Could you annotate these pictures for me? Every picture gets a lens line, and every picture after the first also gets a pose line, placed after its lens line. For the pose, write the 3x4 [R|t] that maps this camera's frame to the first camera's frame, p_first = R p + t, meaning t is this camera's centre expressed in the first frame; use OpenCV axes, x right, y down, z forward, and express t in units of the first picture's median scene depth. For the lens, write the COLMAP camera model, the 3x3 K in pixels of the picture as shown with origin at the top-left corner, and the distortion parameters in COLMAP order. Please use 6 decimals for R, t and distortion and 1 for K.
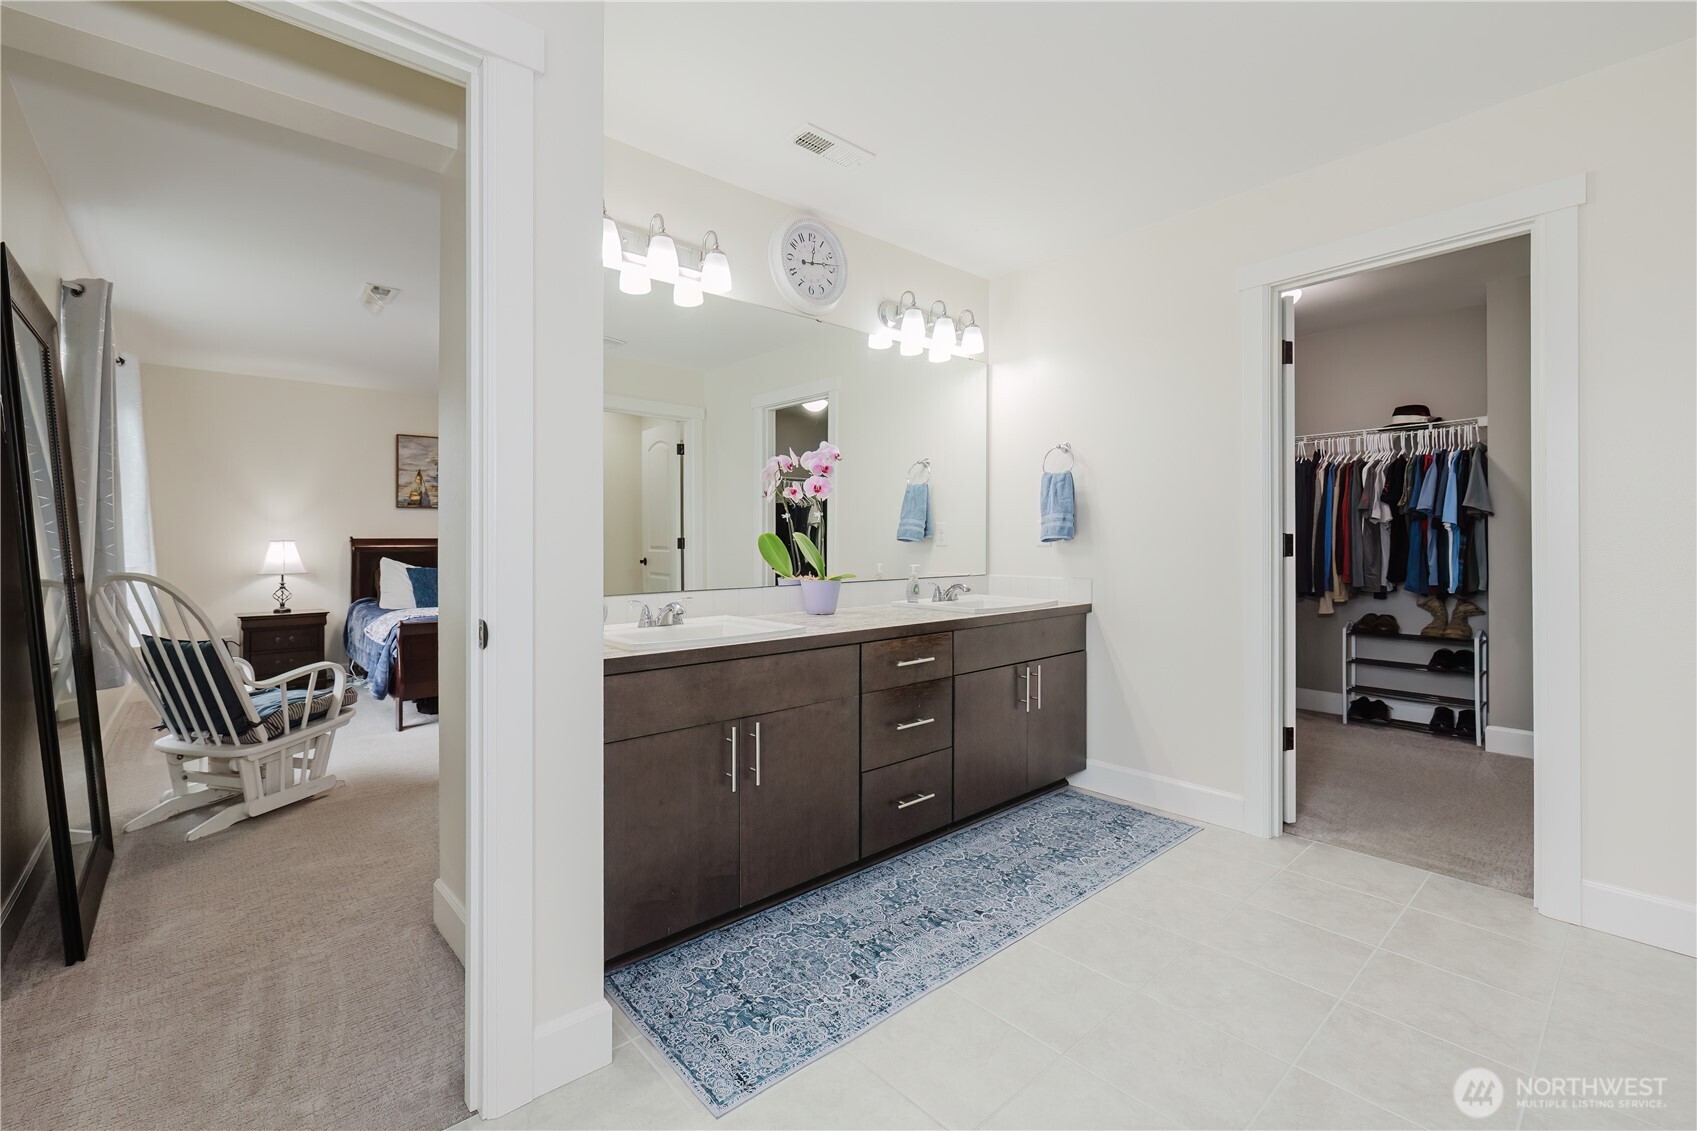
lens RADIAL K [[735.1, 0, 845.7], [0, 735.1, 559.5], [0, 0, 1]] dist [0.007815, -0.000999]
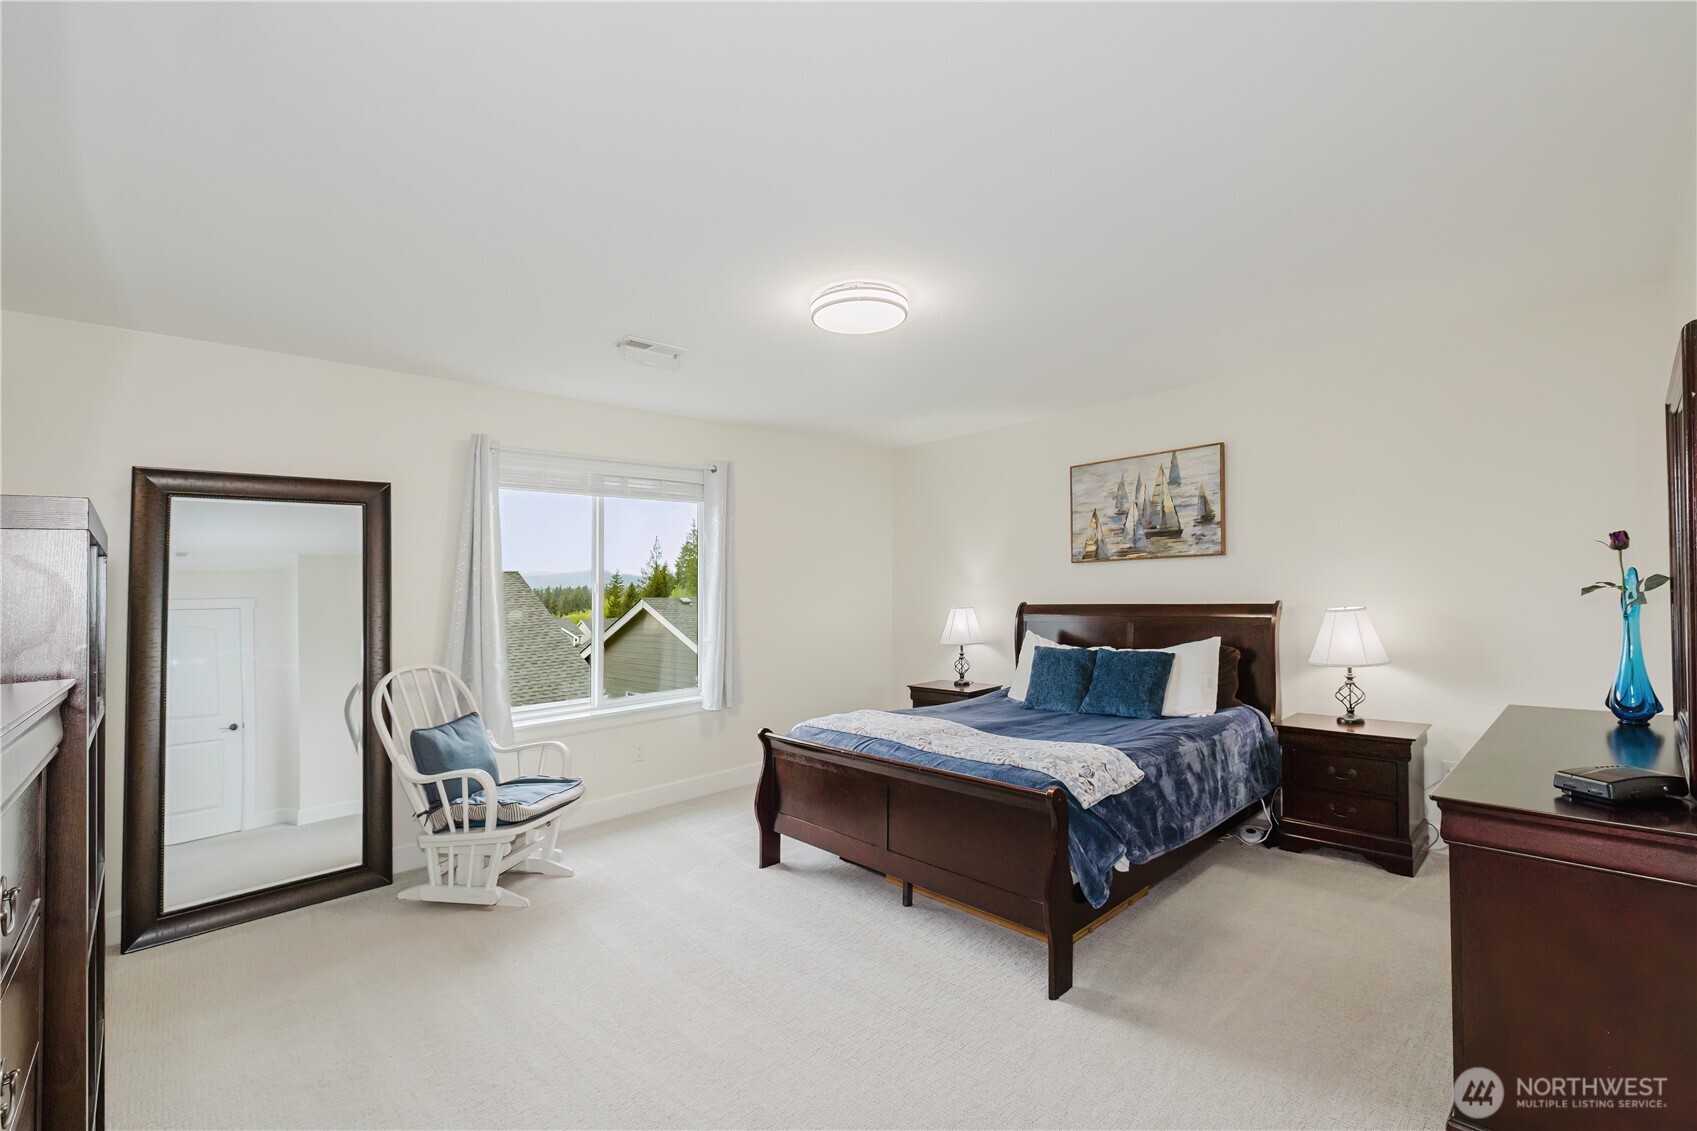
lens RADIAL K [[735.1, 0, 863.7], [0, 735.1, 570.1], [0, 0, 1]] dist [0.007815, -0.000999]
pose [[0.041889, -0.019259, -0.998937, 0.148595], [0.005023, 0.999806, -0.019065, -0.052799], [0.999110, -0.004219, 0.041978, 0.799052]]
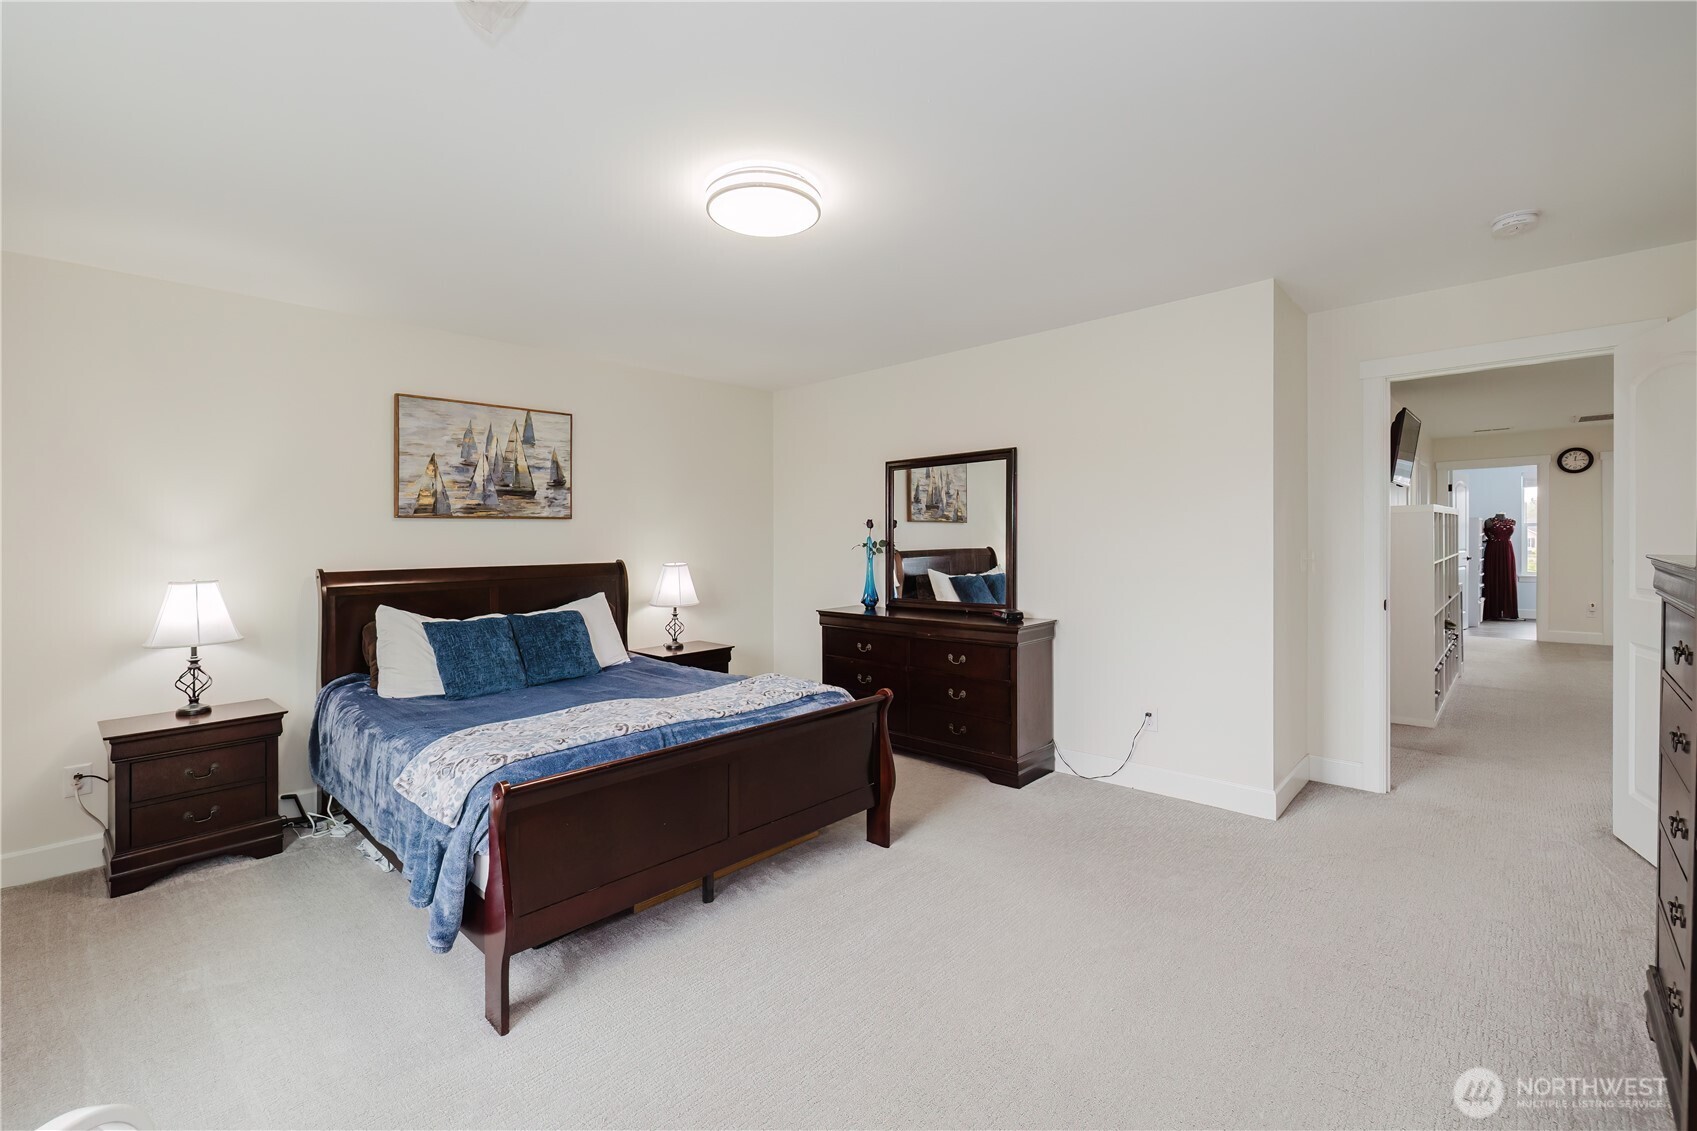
lens RADIAL K [[735.1, 0, 852.1], [0, 735.1, 555.1], [0, 0, 1]] dist [0.007815, -0.000999]
pose [[0.994830, -0.006843, 0.101328, -0.321617], [0.006750, 0.999976, 0.001261, -0.040585], [-0.101334, -0.000570, 0.994852, 0.392699]]
